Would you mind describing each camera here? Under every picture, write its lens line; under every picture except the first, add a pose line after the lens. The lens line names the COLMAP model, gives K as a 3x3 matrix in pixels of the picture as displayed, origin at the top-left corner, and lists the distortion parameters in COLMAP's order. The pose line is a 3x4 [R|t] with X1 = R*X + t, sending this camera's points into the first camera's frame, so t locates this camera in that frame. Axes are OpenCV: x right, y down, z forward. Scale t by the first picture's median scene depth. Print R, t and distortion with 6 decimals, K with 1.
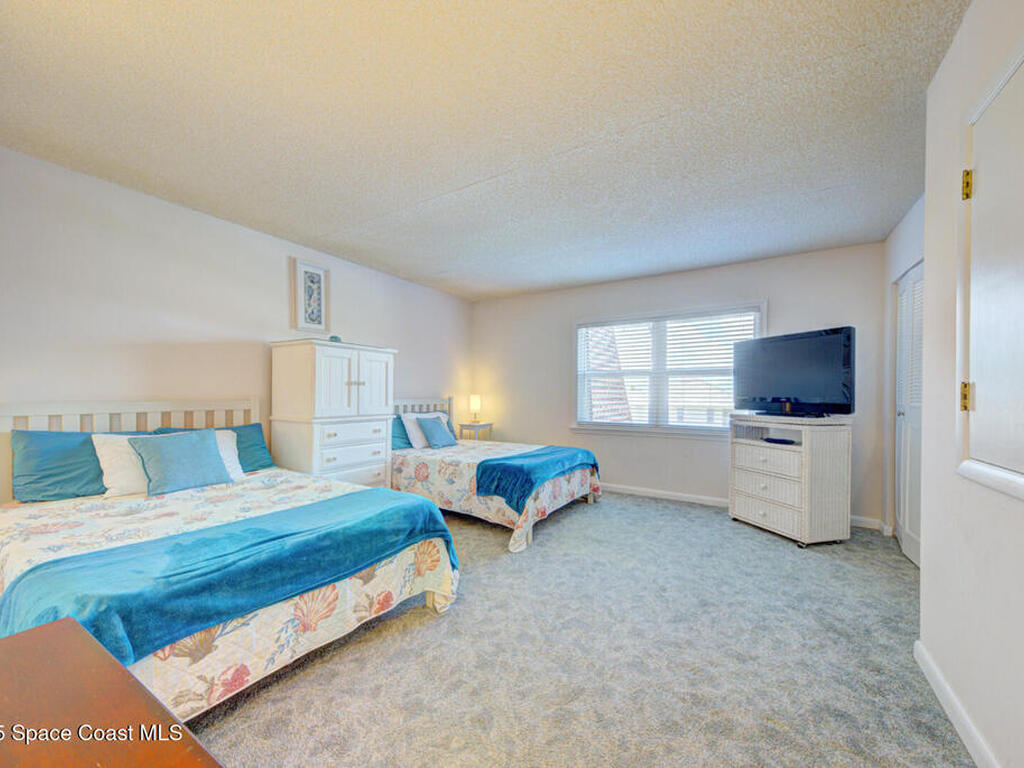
lens RADIAL K [[395.8, 0, 510.6], [0, 395.8, 396.1], [0, 0, 1]] dist [0.030841, -0.007228]
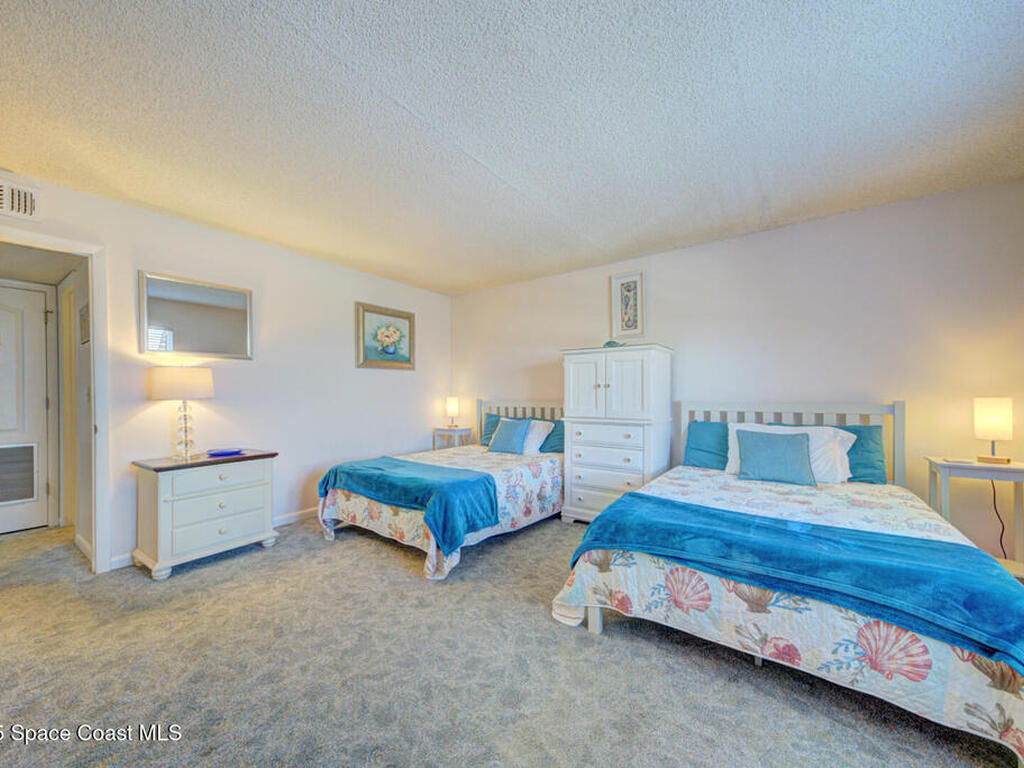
lens RADIAL K [[395.8, 0, 510.6], [0, 395.8, 396.1], [0, 0, 1]] dist [0.030841, -0.007228]
pose [[-0.072347, -0.002335, -0.997377, 0.624088], [-0.000756, 0.999997, -0.002286, -0.003810], [0.997379, 0.000588, -0.072349, 0.823417]]
